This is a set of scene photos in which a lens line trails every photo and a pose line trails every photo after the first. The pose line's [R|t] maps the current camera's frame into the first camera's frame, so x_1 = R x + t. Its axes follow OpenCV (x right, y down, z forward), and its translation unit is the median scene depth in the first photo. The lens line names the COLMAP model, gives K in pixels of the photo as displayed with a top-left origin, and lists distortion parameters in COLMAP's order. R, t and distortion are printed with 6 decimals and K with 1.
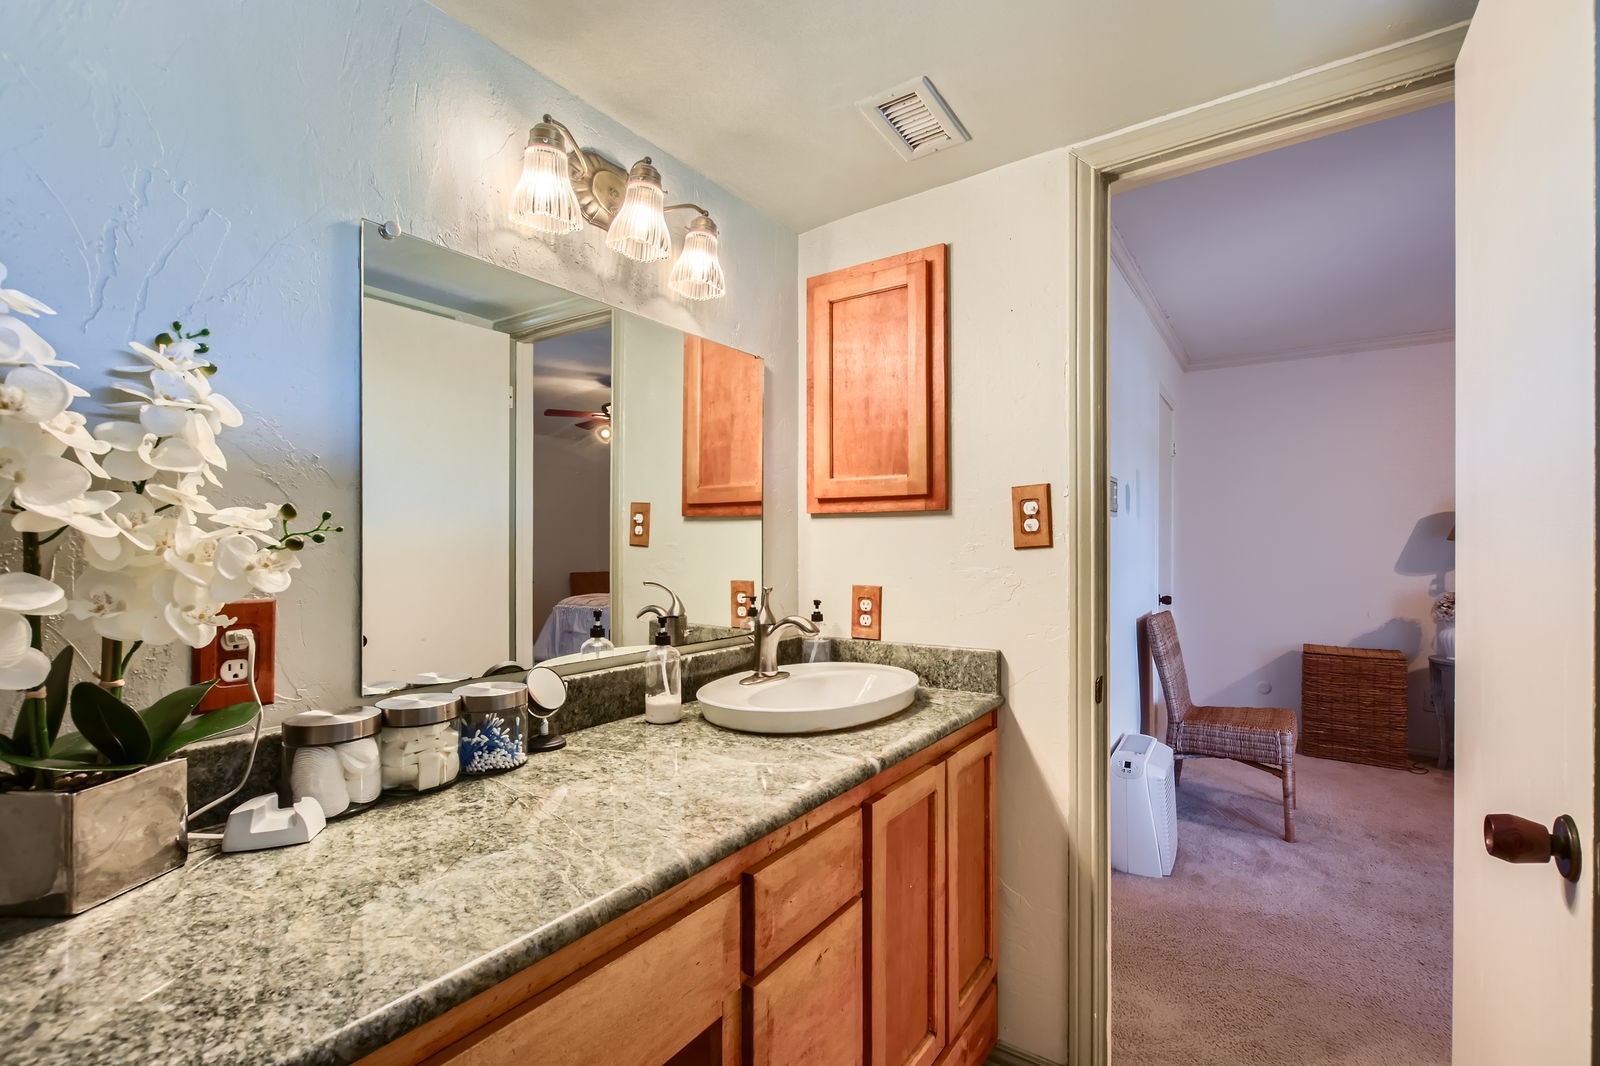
lens RADIAL K [[707.7, 0, 798.4], [0, 707.7, 539.2], [0, 0, 1]] dist [0.003707, -0.000488]
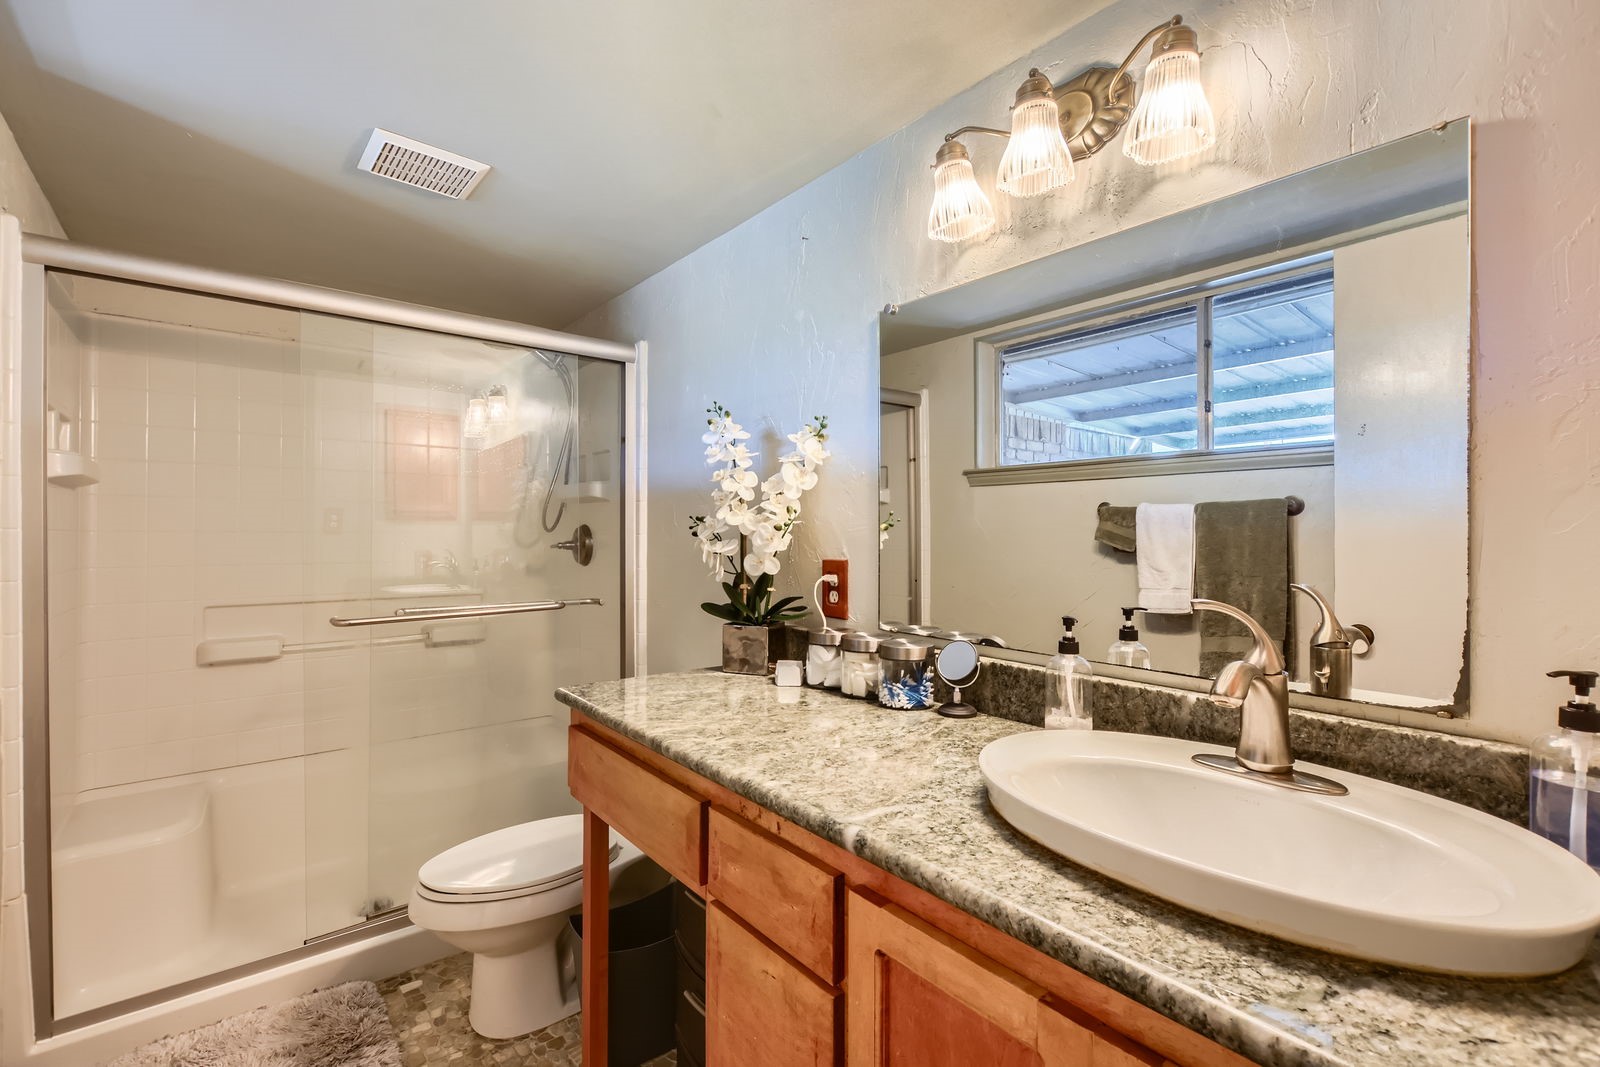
lens RADIAL K [[707.7, 0, 801.3], [0, 707.7, 534.0], [0, 0, 1]] dist [0.003707, -0.000488]
pose [[-0.276636, 0.002191, -0.960972, 0.785007], [0.008056, 0.999968, -0.000040, 0.017501], [0.960941, -0.007753, -0.276645, 1.133771]]
